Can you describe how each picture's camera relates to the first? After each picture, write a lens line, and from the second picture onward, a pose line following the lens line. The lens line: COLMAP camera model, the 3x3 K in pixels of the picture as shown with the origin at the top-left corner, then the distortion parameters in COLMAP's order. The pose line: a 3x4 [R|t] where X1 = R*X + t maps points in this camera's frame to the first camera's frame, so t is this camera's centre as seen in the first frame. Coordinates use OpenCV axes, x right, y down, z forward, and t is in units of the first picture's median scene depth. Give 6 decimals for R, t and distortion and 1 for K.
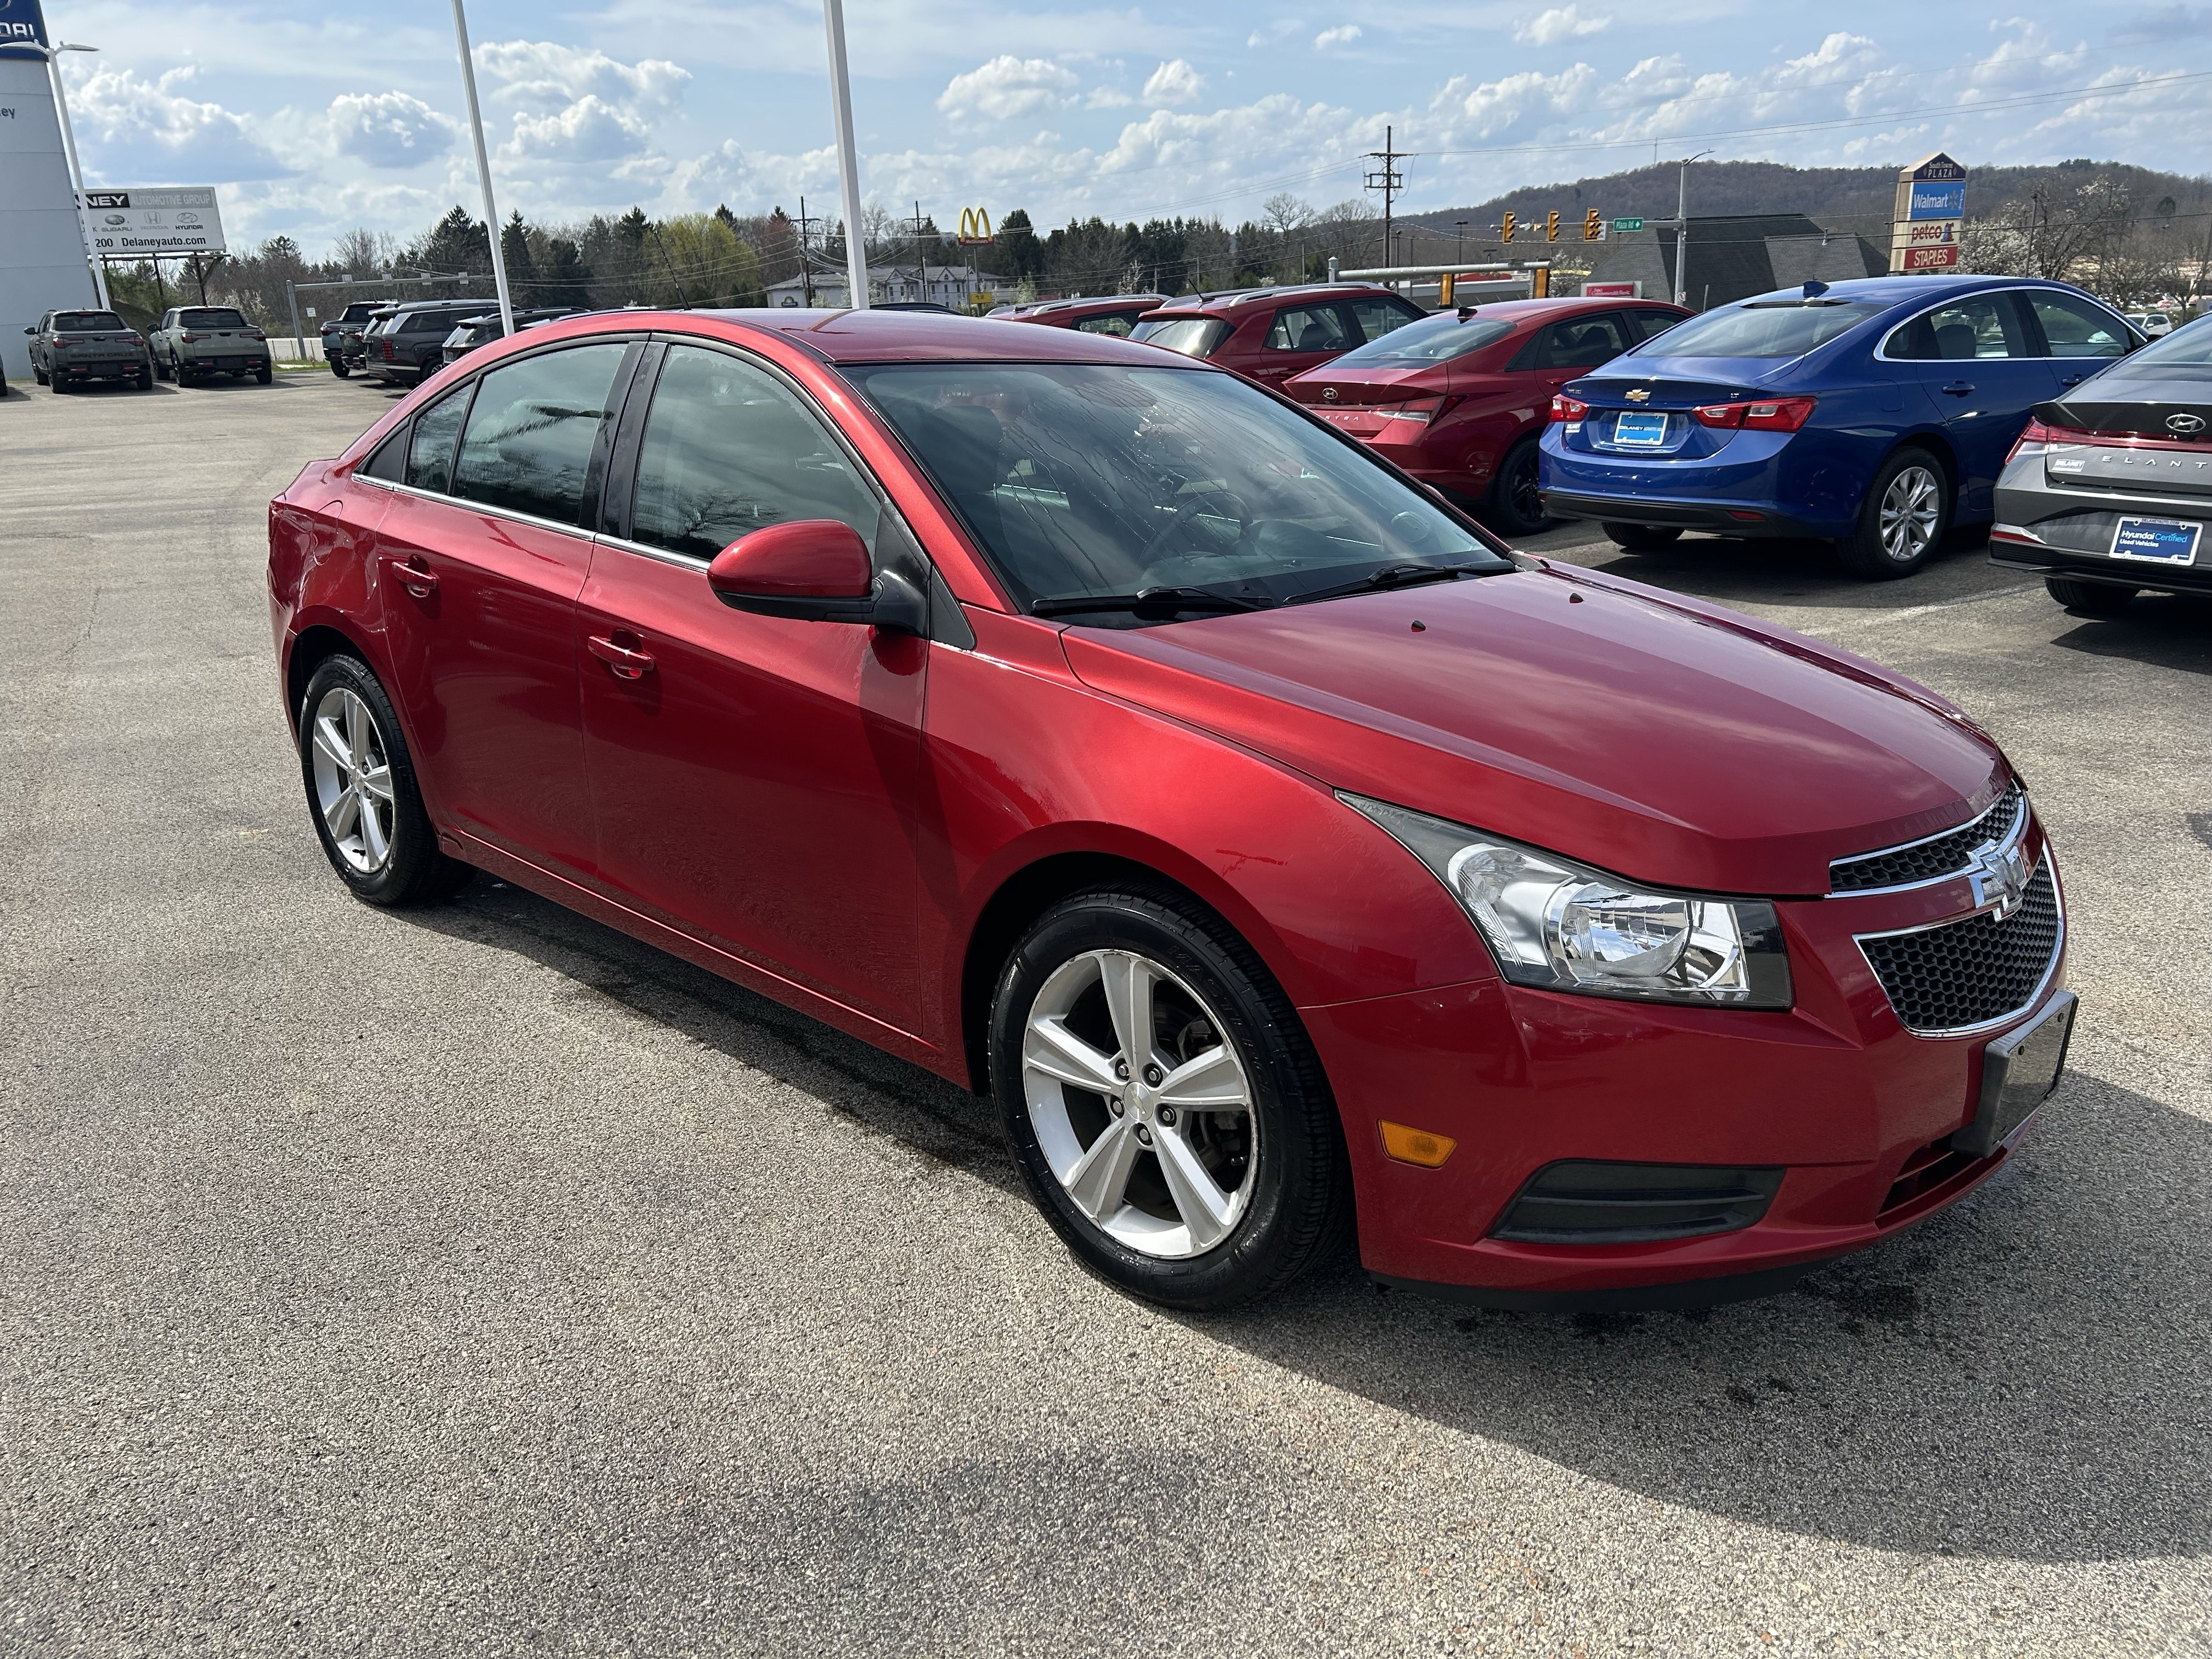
lens RADIAL K [[1683.0, 0, 1137.7], [0, 1683.0, 833.5], [0, 0, 1]] dist [0.056838, -0.063191]
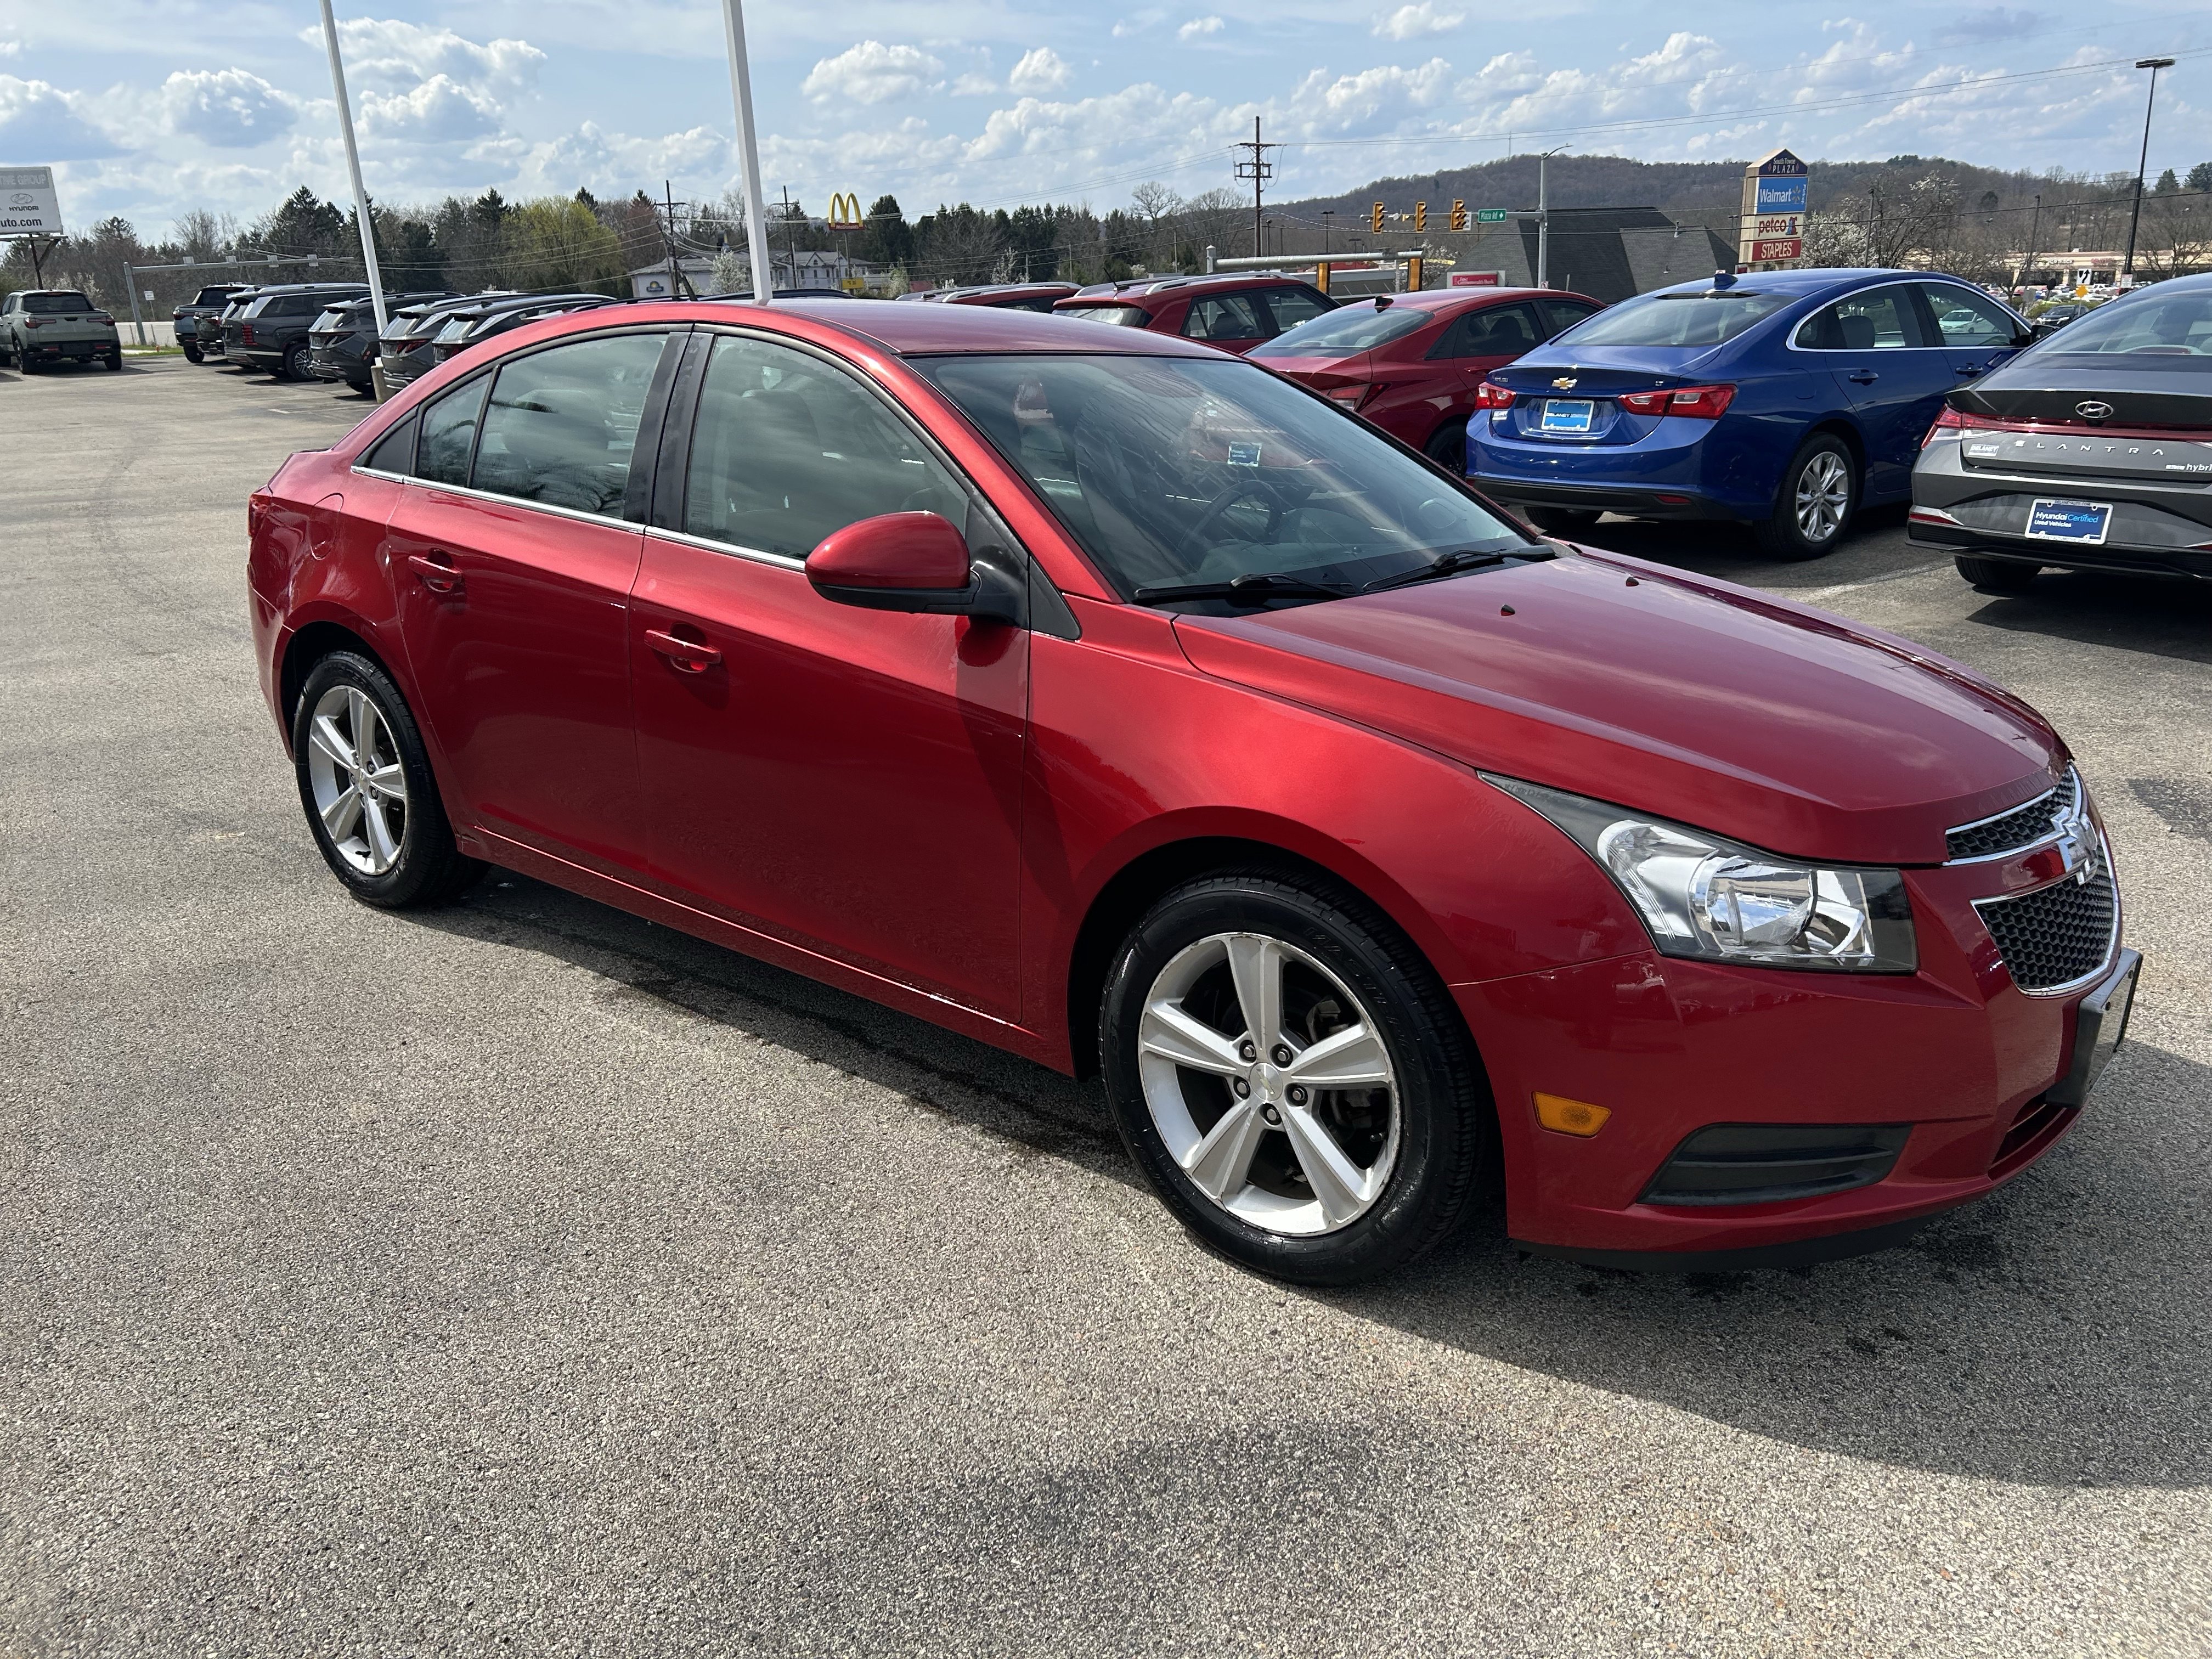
lens RADIAL K [[1680.1, 0, 1148.0], [0, 1680.1, 806.4], [0, 0, 1]] dist [0.054195, -0.058874]
pose [[0.996831, -0.019820, 0.077045, -0.096738], [0.020346, 0.999775, -0.006049, -0.001376], [-0.076908, 0.007598, 0.997009, -0.003752]]
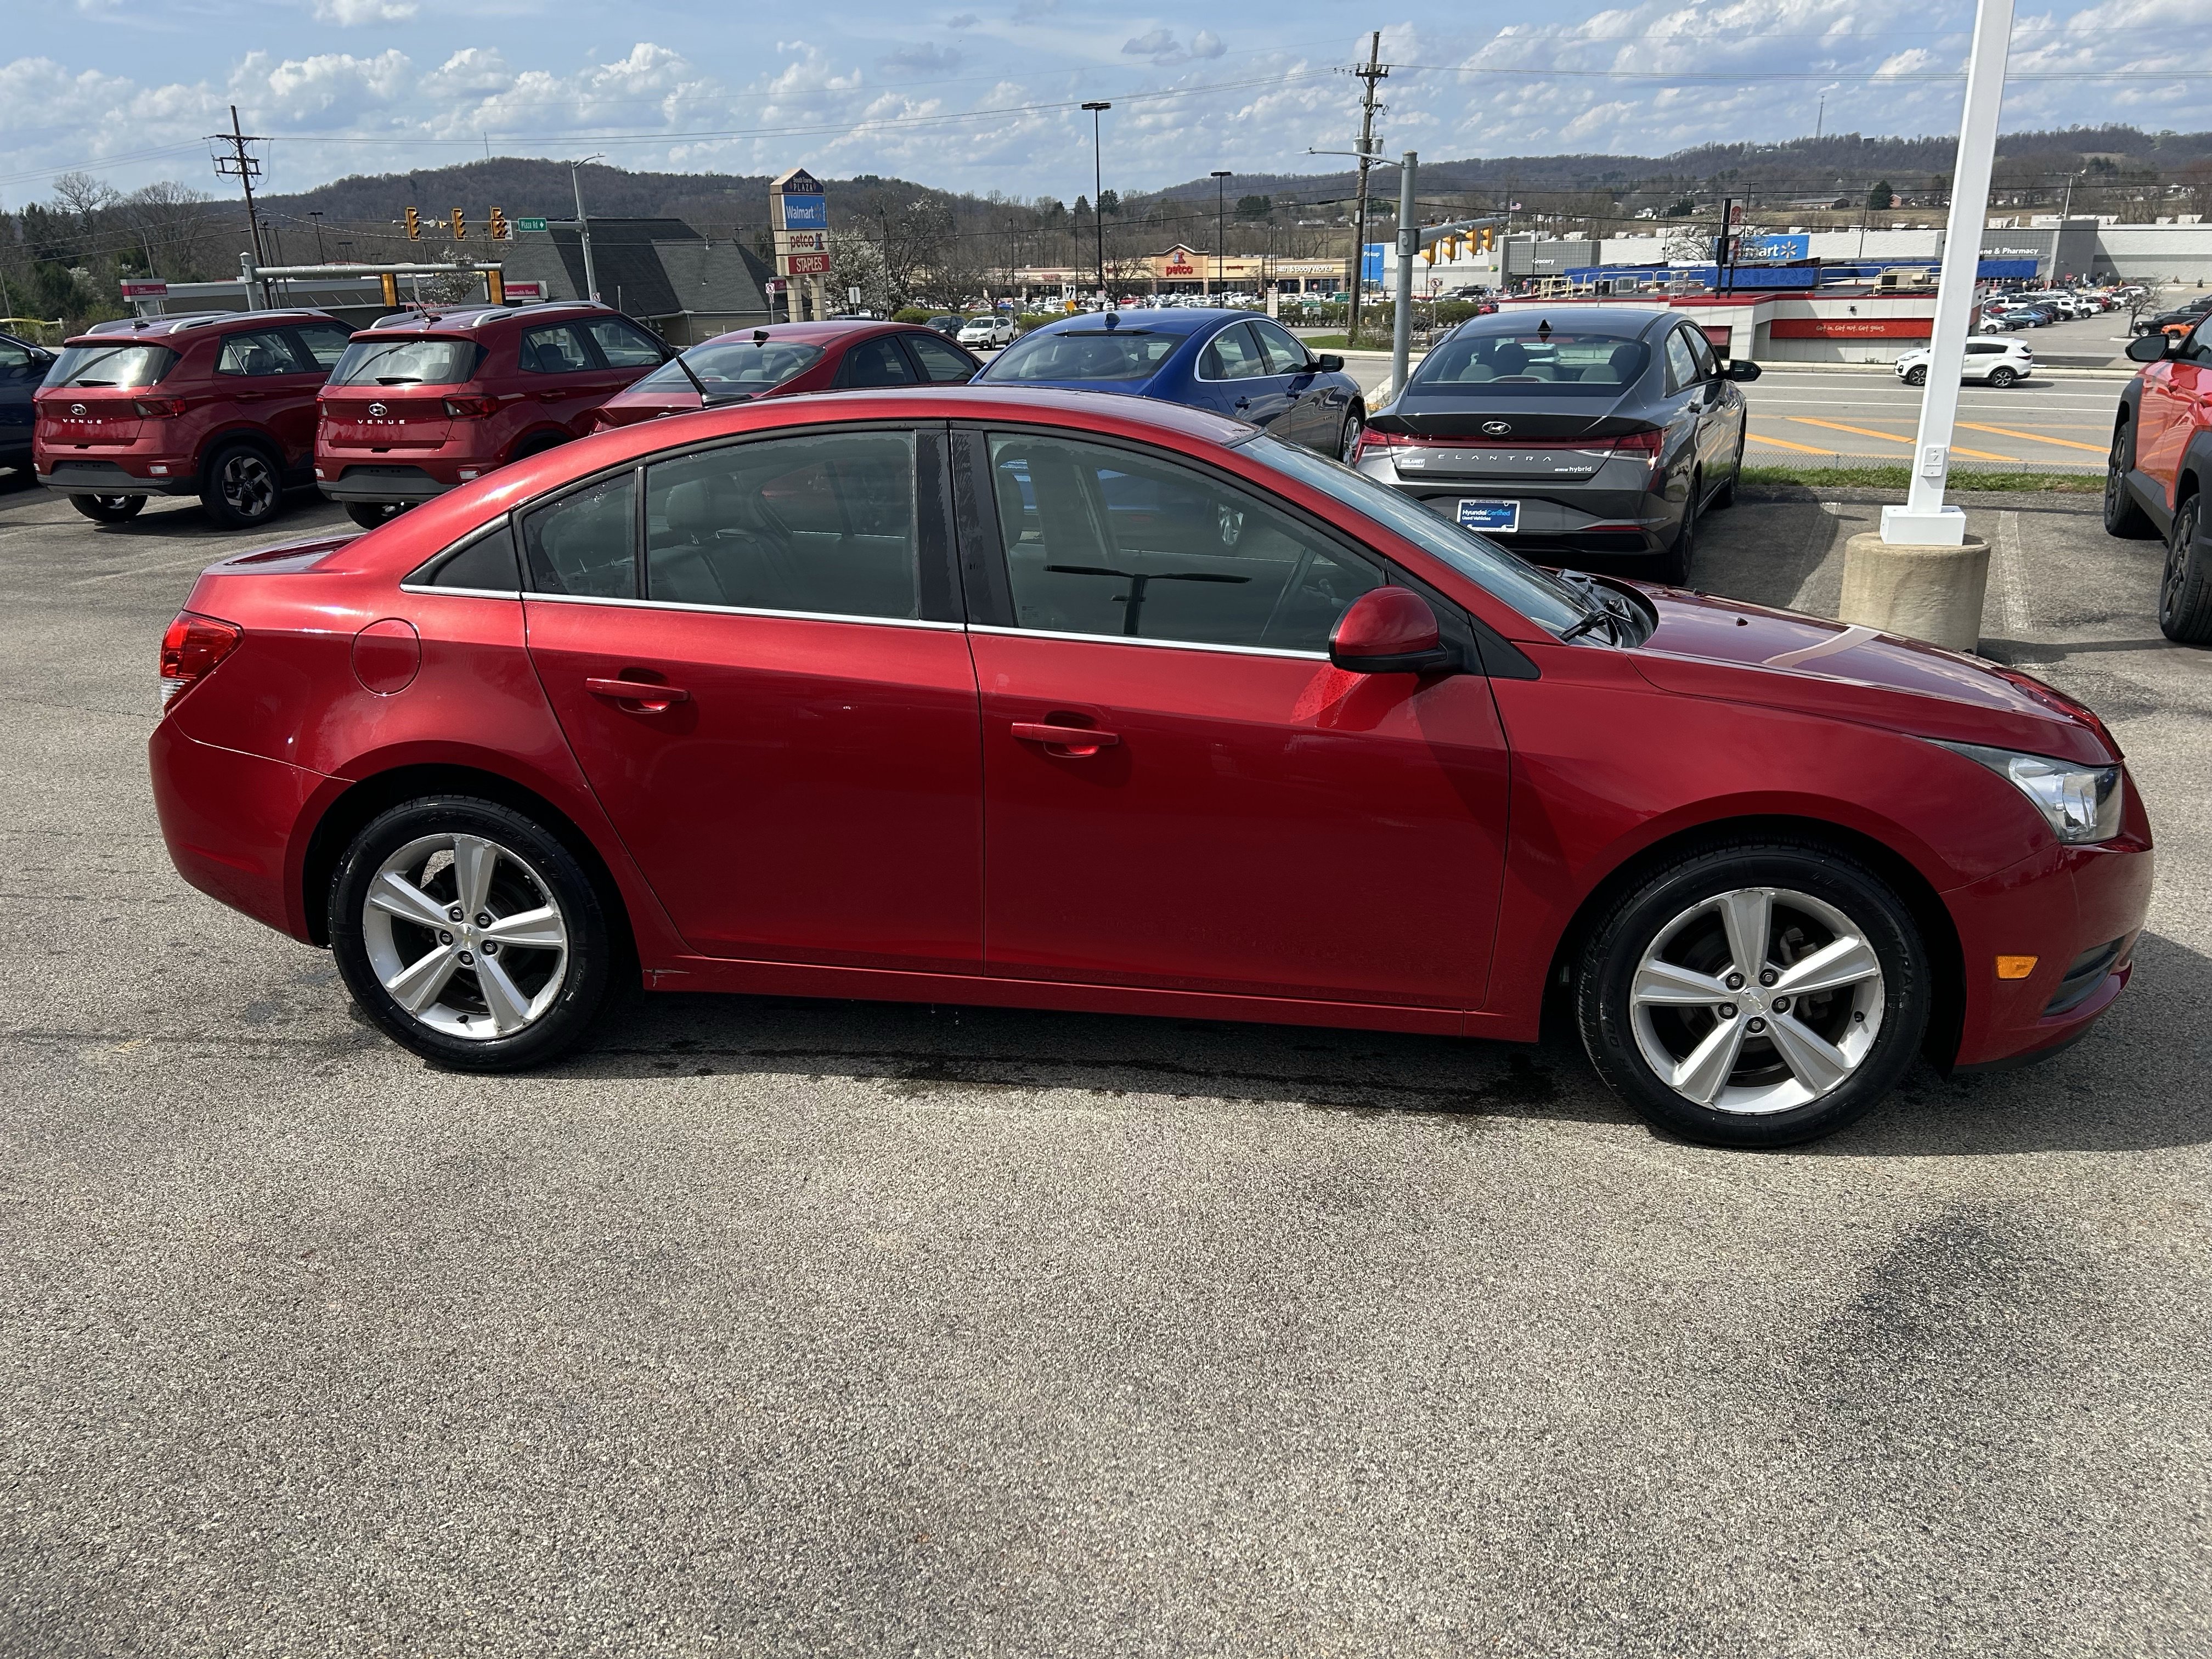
lens RADIAL K [[1671.7, 0, 1108.3], [0, 1671.7, 830.4], [0, 0, 1]] dist [0.066477, -0.068643]
pose [[0.823212, -0.171000, 0.541369, -0.735550], [0.170429, 0.984015, 0.051661, -0.083505], [-0.541549, 0.049737, 0.839196, 0.106975]]
